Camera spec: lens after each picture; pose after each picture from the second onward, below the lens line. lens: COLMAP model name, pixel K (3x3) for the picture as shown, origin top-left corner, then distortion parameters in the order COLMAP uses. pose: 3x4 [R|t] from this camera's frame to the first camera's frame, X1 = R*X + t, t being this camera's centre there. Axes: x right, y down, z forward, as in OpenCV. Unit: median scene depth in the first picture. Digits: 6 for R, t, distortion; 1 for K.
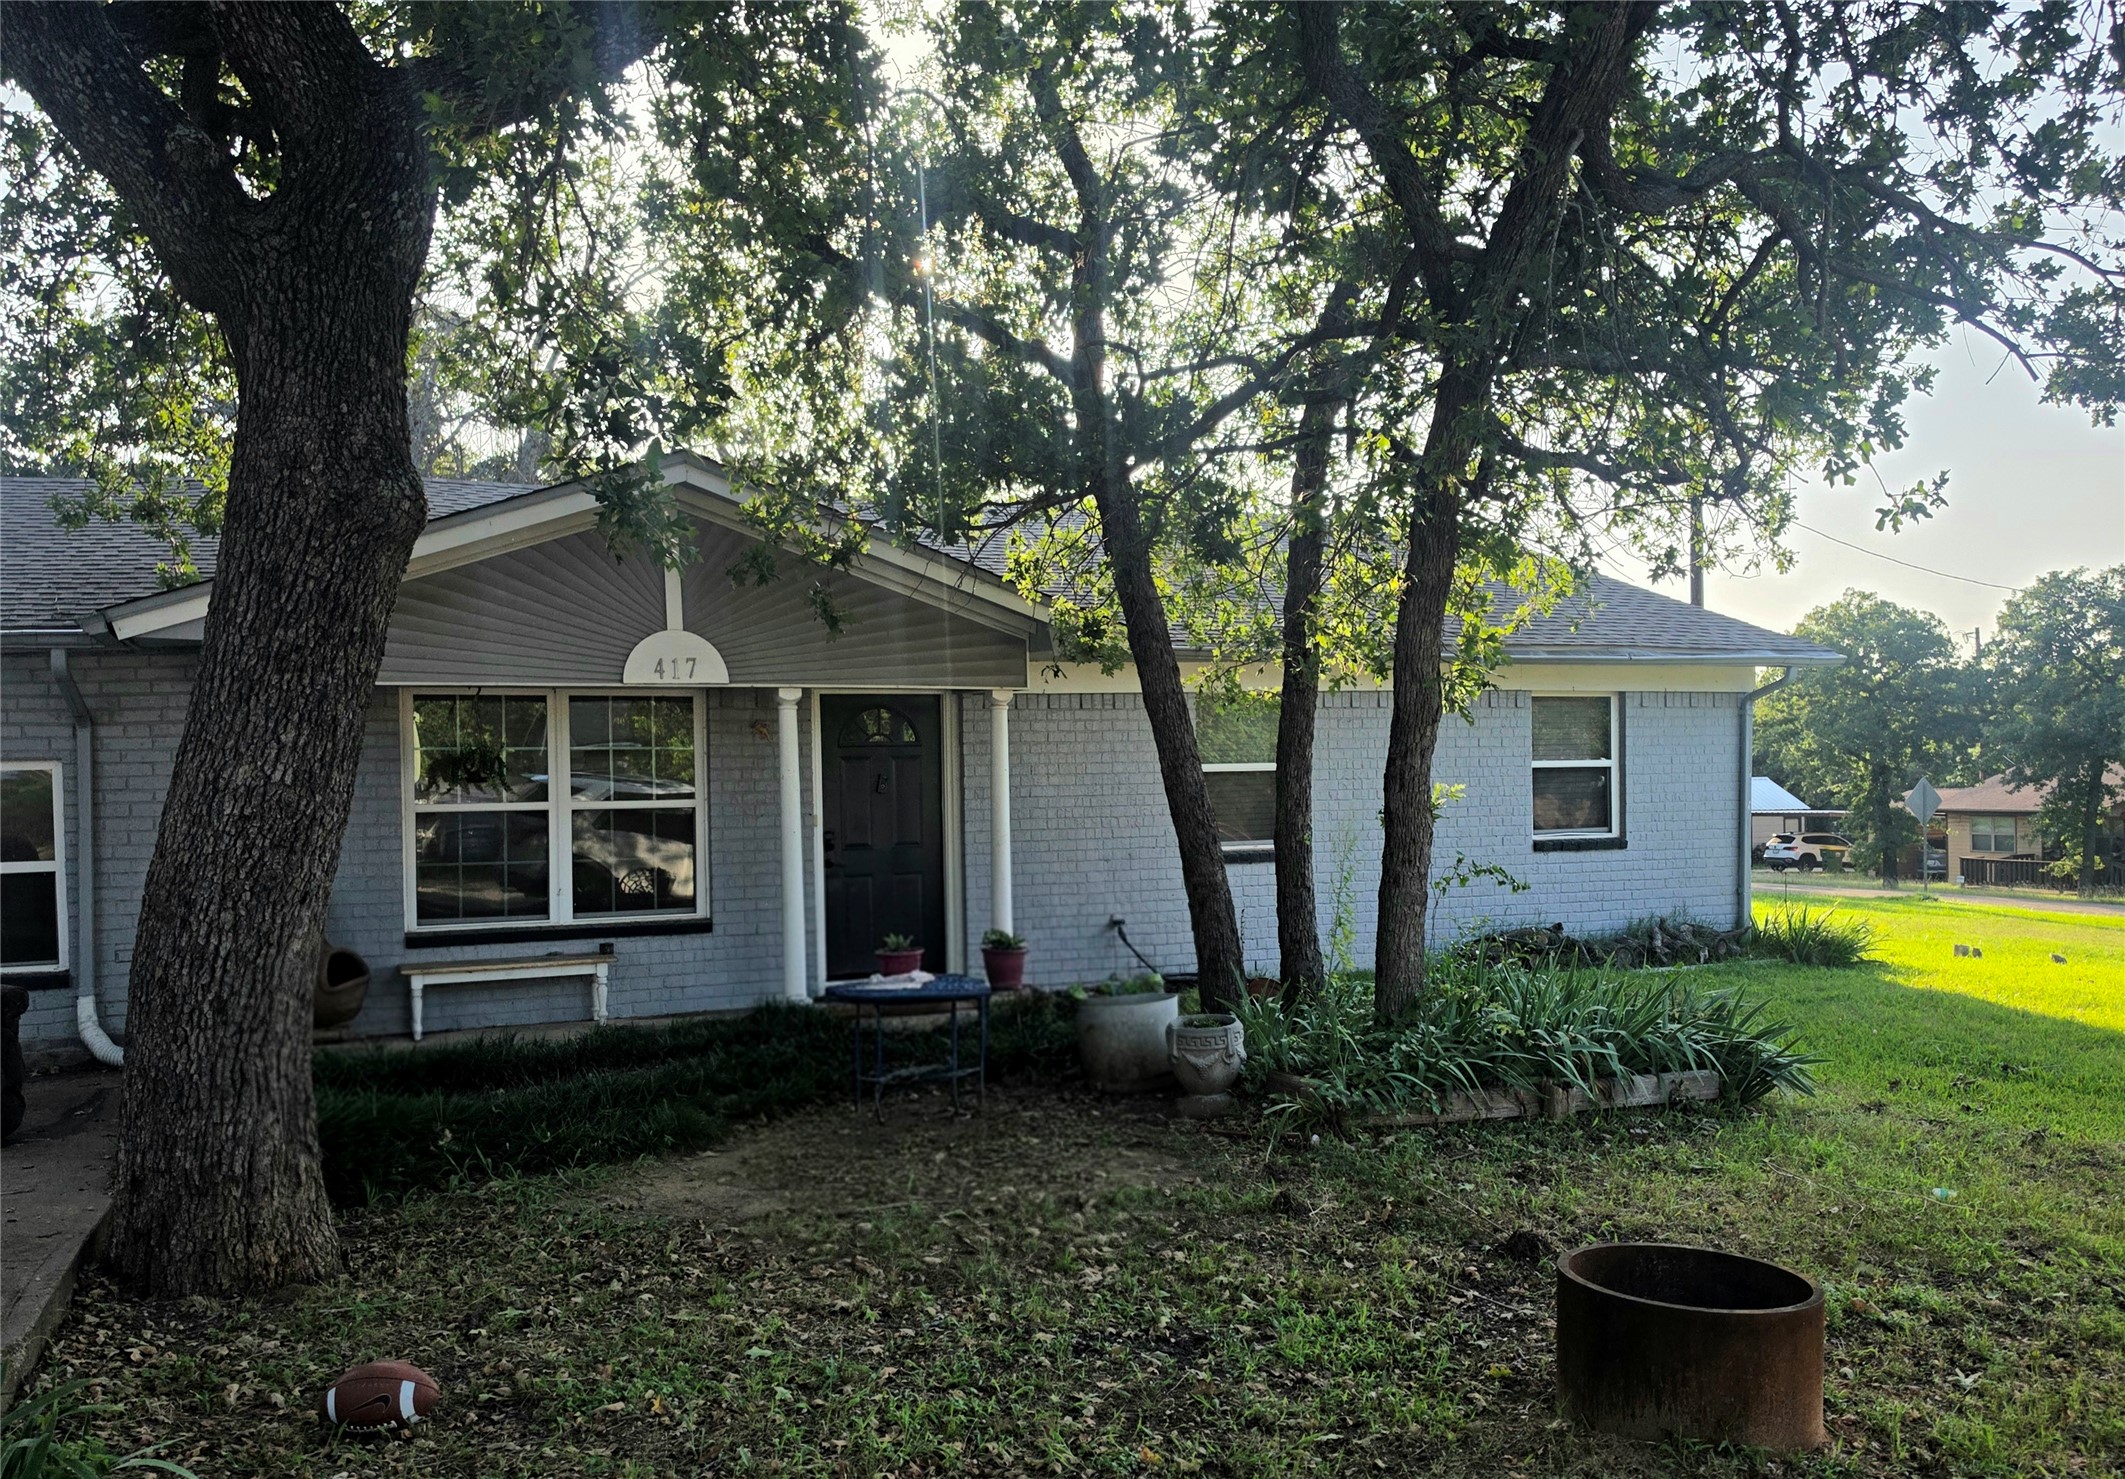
lens RADIAL K [[1766.5, 0, 1058.5], [0, 1766.5, 806.1], [0, 0, 1]] dist [0.139612, -0.269744]
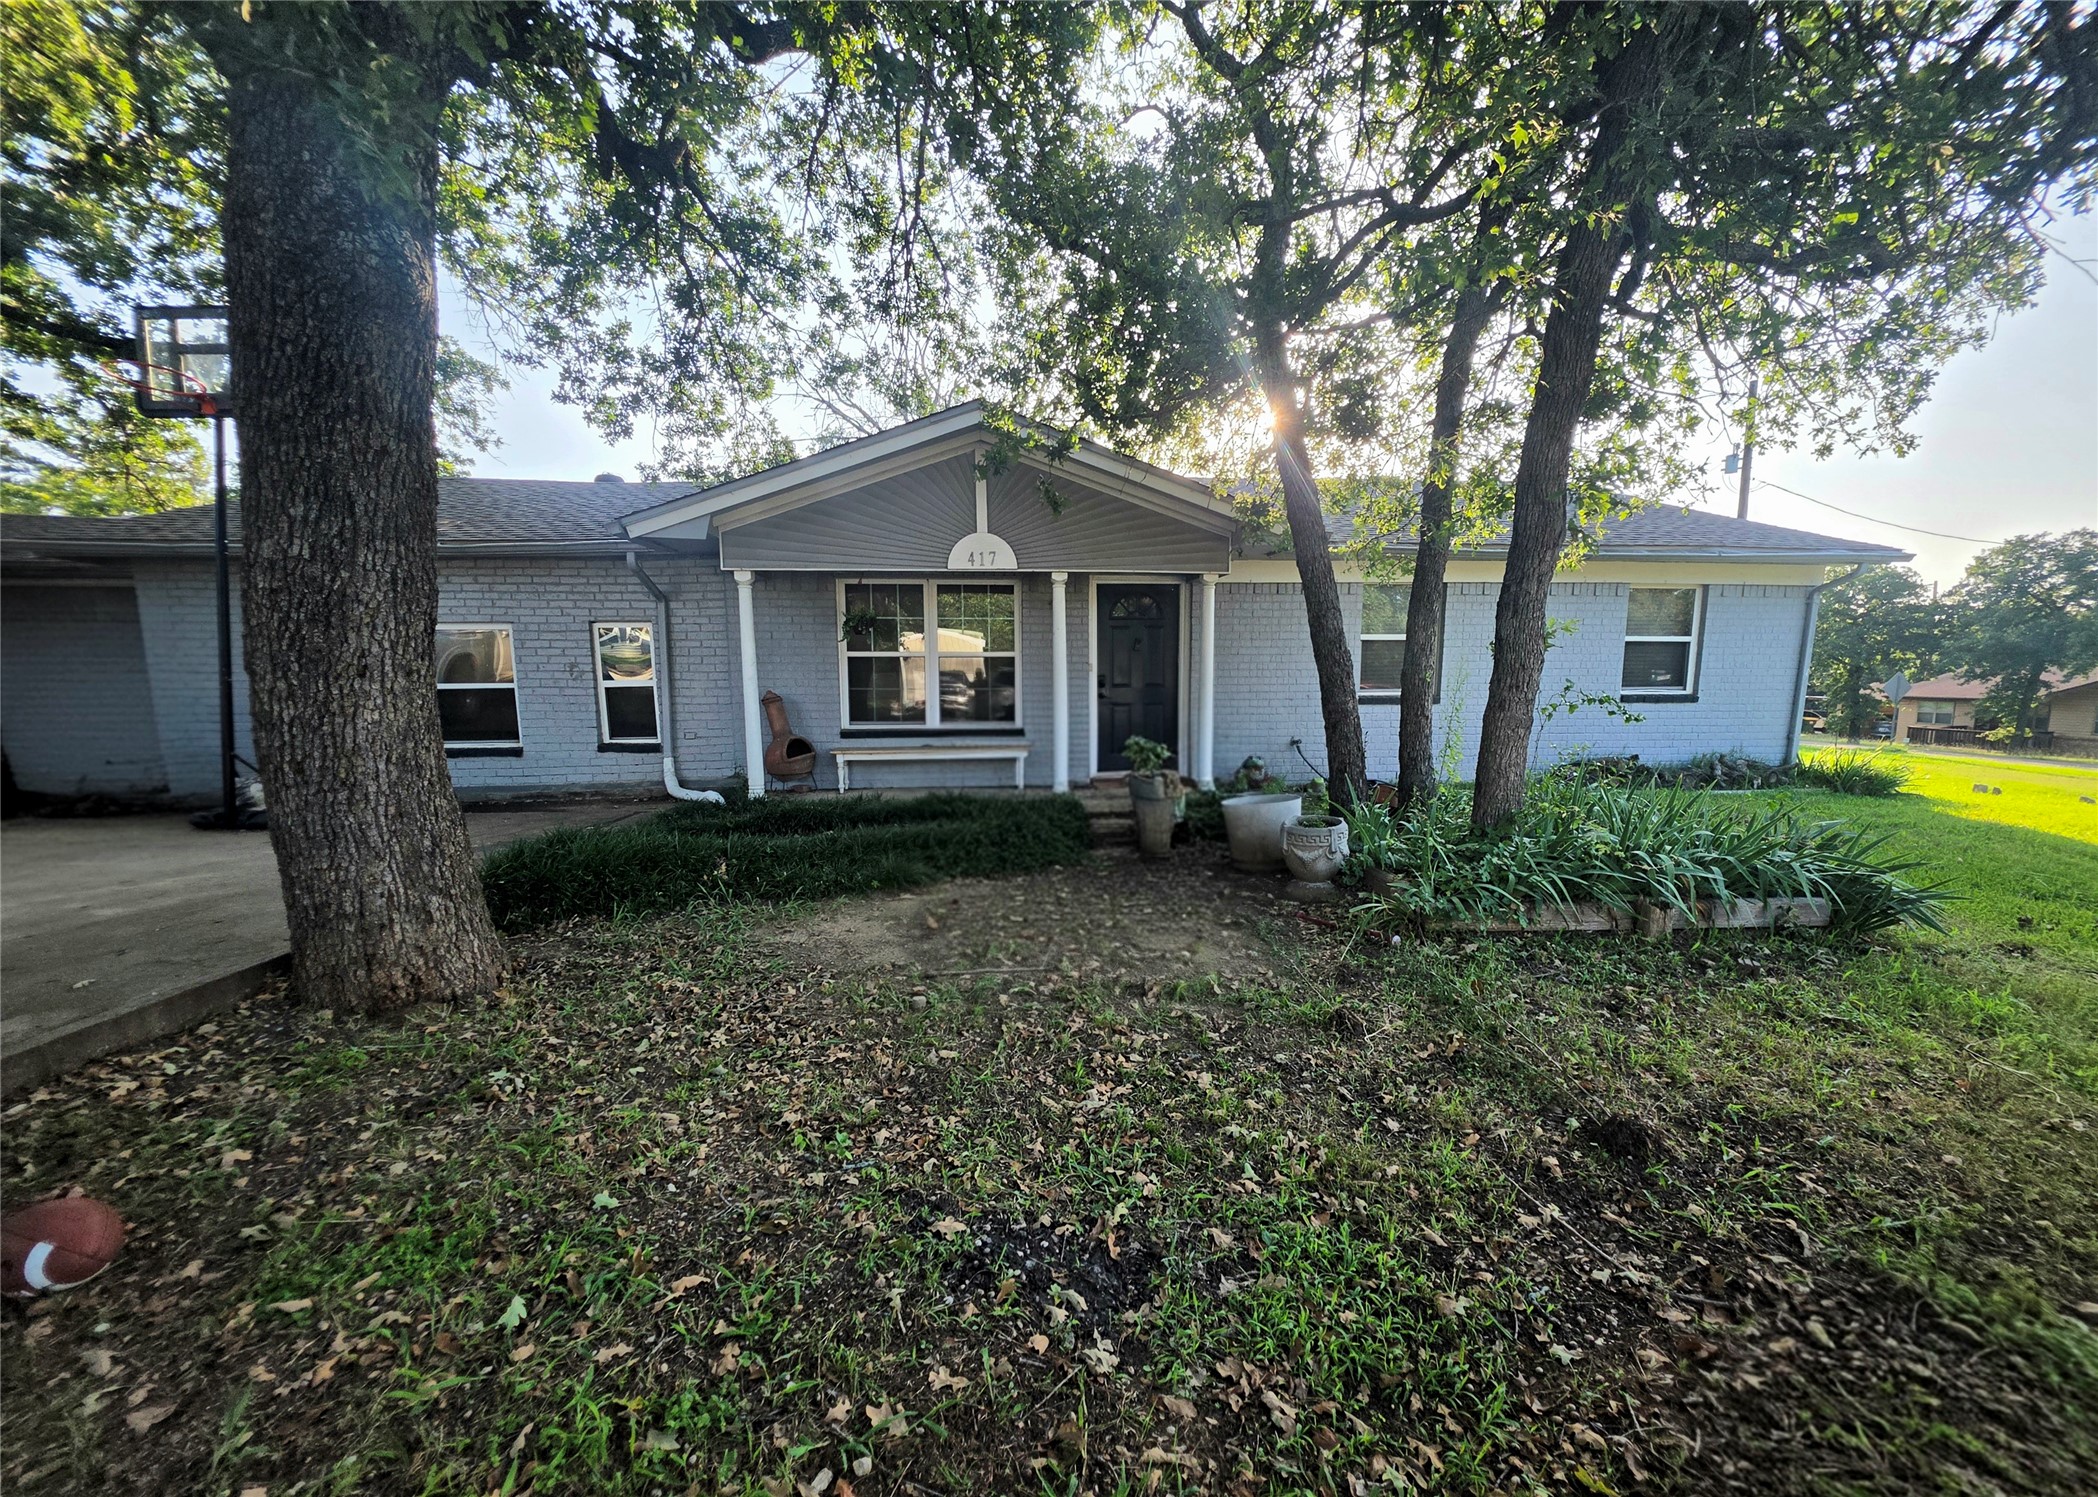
lens RADIAL K [[836.1, 0, 1054.9], [0, 836.1, 781.4], [0, 0, 1]] dist [-0.002028, 0.000480]
pose [[0.950485, 0.053655, -0.306104, 0.088593], [-0.018553, 0.993023, 0.116449, 0.033002], [0.310216, -0.105004, 0.944849, 0.423186]]
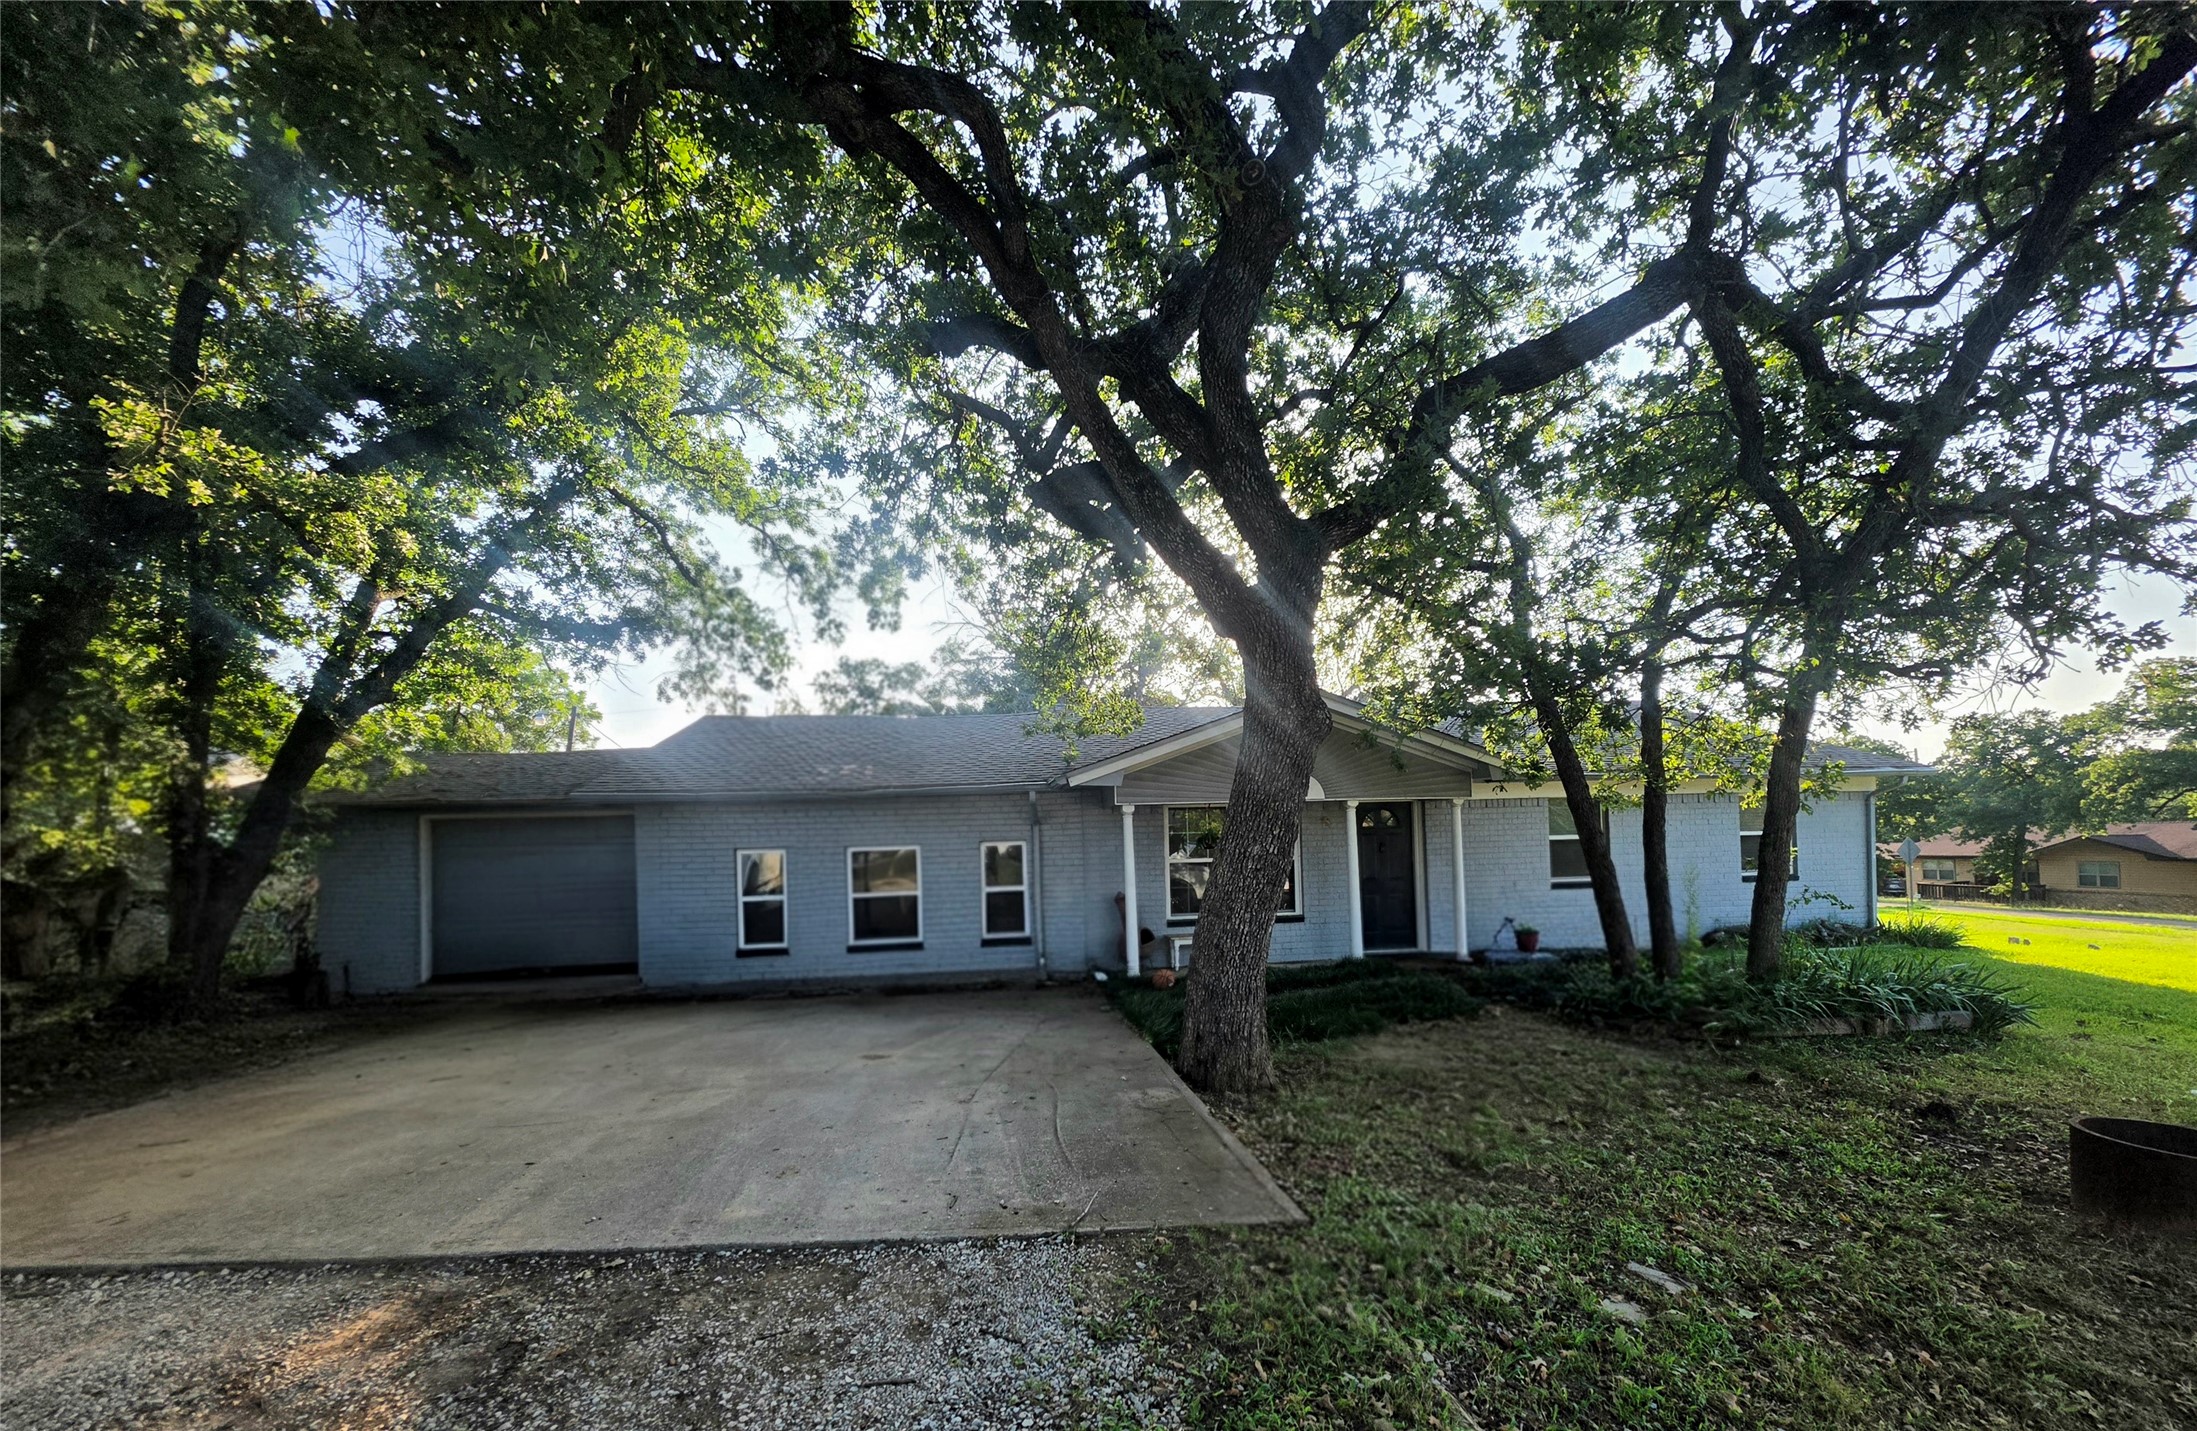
lens RADIAL K [[876.7, 0, 1100.3], [0, 876.7, 818.0], [0, 0, 1]] dist [0.000112, -0.000015]
pose [[0.966611, -0.016391, -0.255723, -0.229892], [0.005359, 0.999027, -0.043777, -0.006393], [0.256192, 0.040945, 0.965758, -0.041685]]
